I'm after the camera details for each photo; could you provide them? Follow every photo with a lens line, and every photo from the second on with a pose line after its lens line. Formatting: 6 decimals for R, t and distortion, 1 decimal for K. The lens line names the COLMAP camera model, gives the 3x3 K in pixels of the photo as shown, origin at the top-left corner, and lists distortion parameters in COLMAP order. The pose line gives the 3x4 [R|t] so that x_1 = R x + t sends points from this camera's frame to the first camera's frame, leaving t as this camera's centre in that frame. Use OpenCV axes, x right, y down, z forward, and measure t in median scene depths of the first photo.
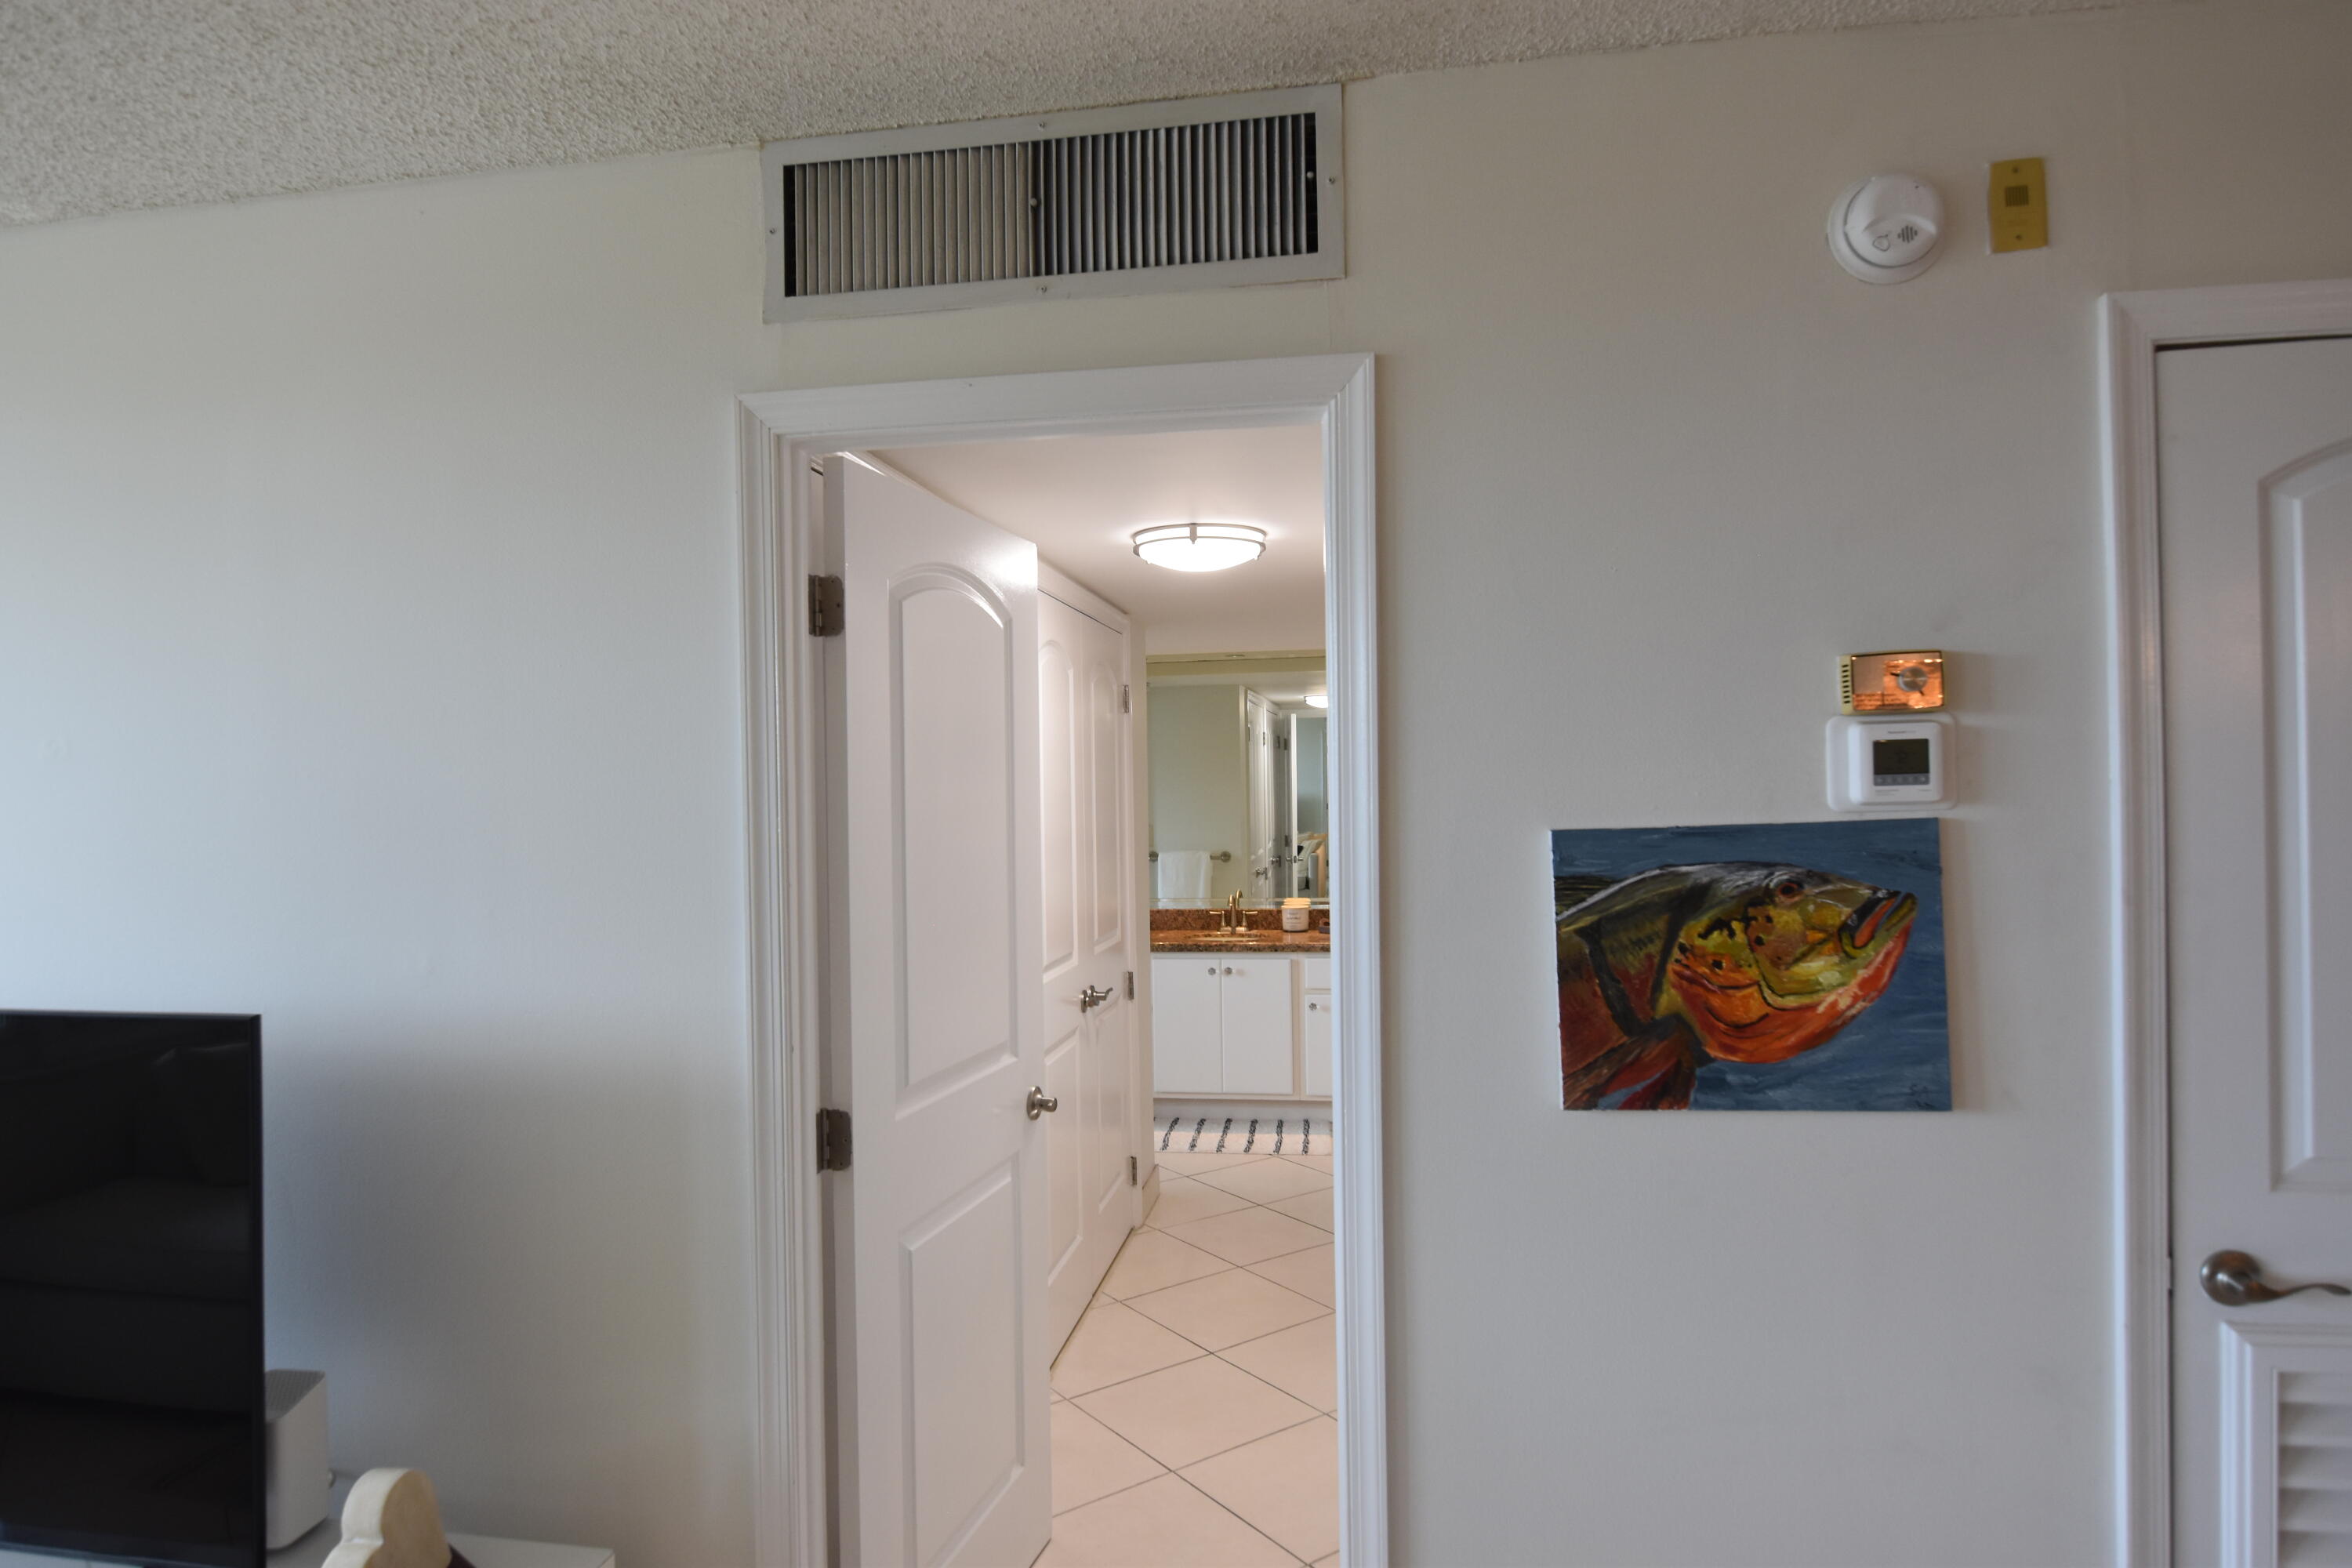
lens RADIAL K [[1355.5, 0, 1165.2], [0, 1355.5, 789.9], [0, 0, 1]] dist [-0.000630, -0.013820]
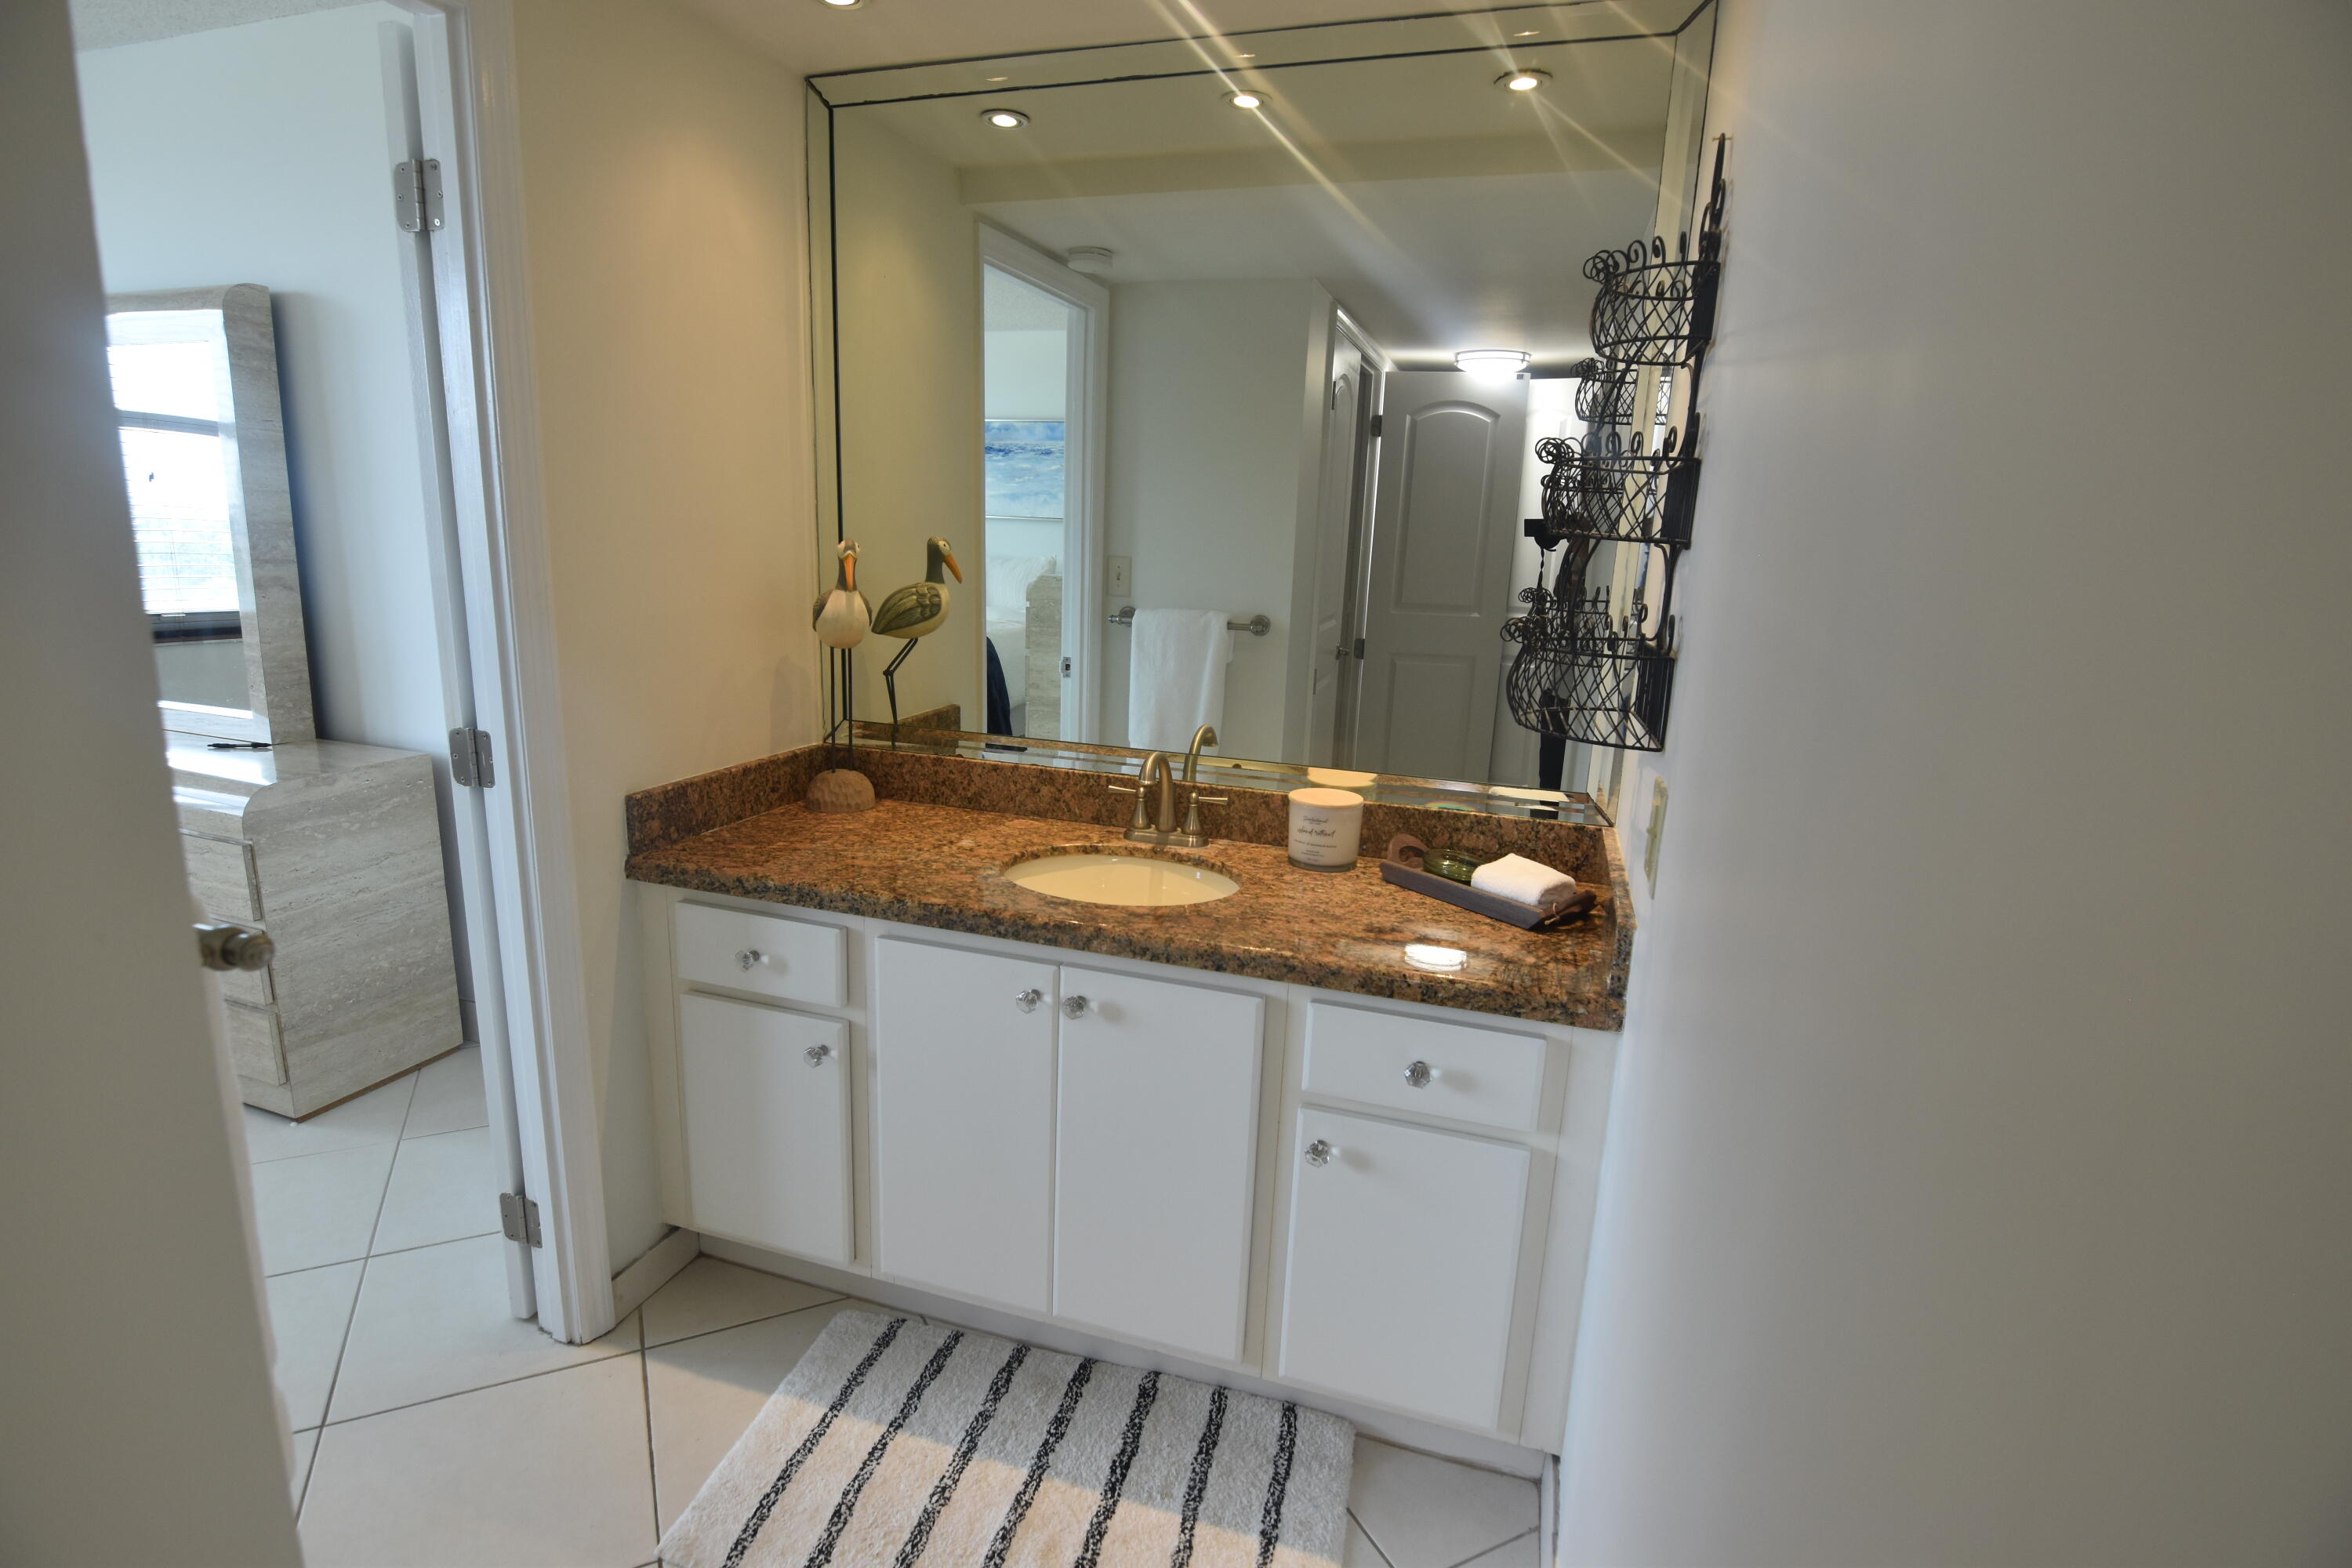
lens RADIAL K [[1151.8, 0, 1172.5], [0, 1151.8, 785.5], [0, 0, 1]] dist [0.005456, -0.020103]
pose [[0.987578, 0.081342, -0.134434, 0.095618], [-0.050290, 0.974198, 0.220023, 0.016616], [0.148862, -0.210529, 0.966187, 0.687088]]
